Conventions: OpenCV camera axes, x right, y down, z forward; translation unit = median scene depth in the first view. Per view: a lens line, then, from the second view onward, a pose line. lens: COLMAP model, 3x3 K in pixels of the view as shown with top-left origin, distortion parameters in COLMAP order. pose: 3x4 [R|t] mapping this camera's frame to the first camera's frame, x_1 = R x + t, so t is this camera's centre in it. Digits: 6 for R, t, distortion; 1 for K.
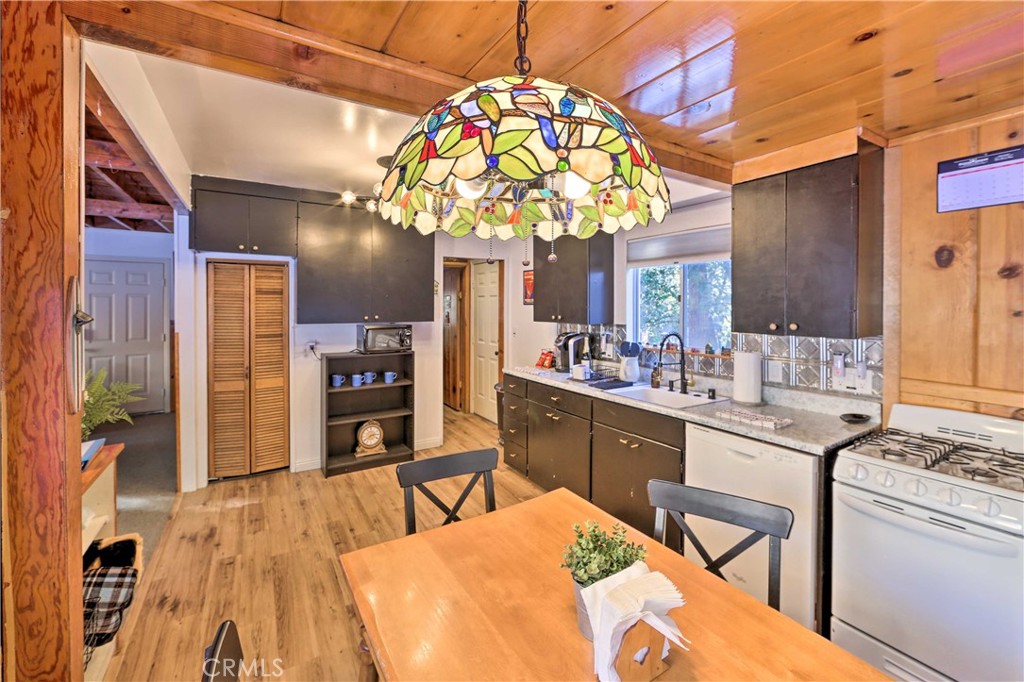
lens RADIAL K [[422.7, 0, 516.5], [0, 422.7, 307.2], [0, 0, 1]] dist [-0.002377, 0.000295]
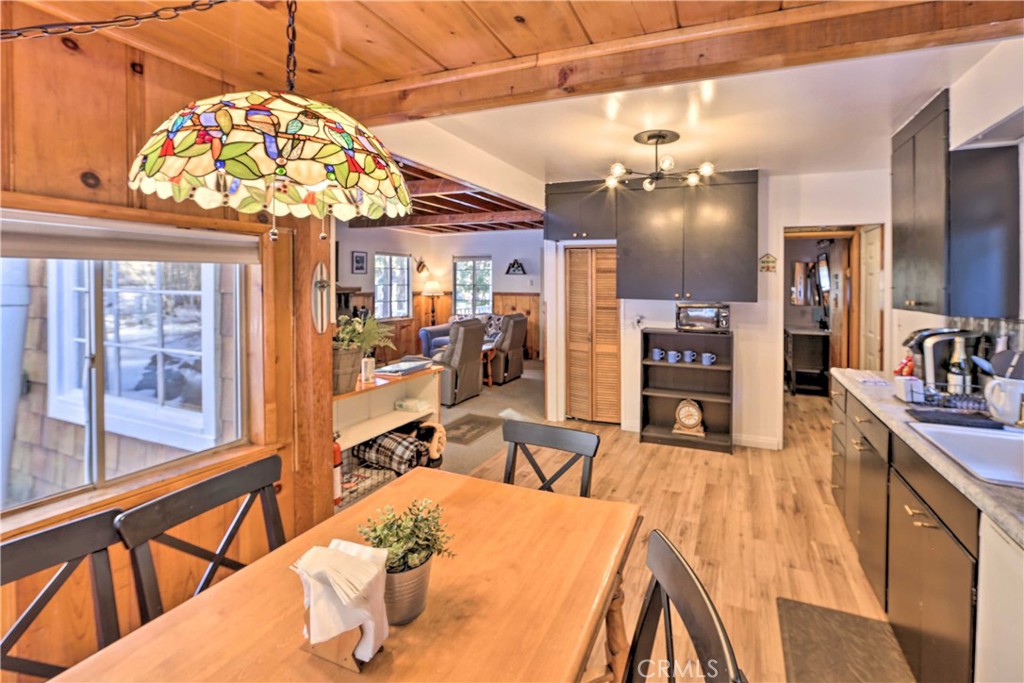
lens RADIAL K [[422.7, 0, 543.1], [0, 422.7, 287.0], [0, 0, 1]] dist [-0.002377, 0.000295]
pose [[0.629154, 0.015125, -0.777133, 0.224084], [-0.015309, 0.999858, 0.007066, 0.002907], [0.777130, 0.007451, 0.629296, 0.123255]]
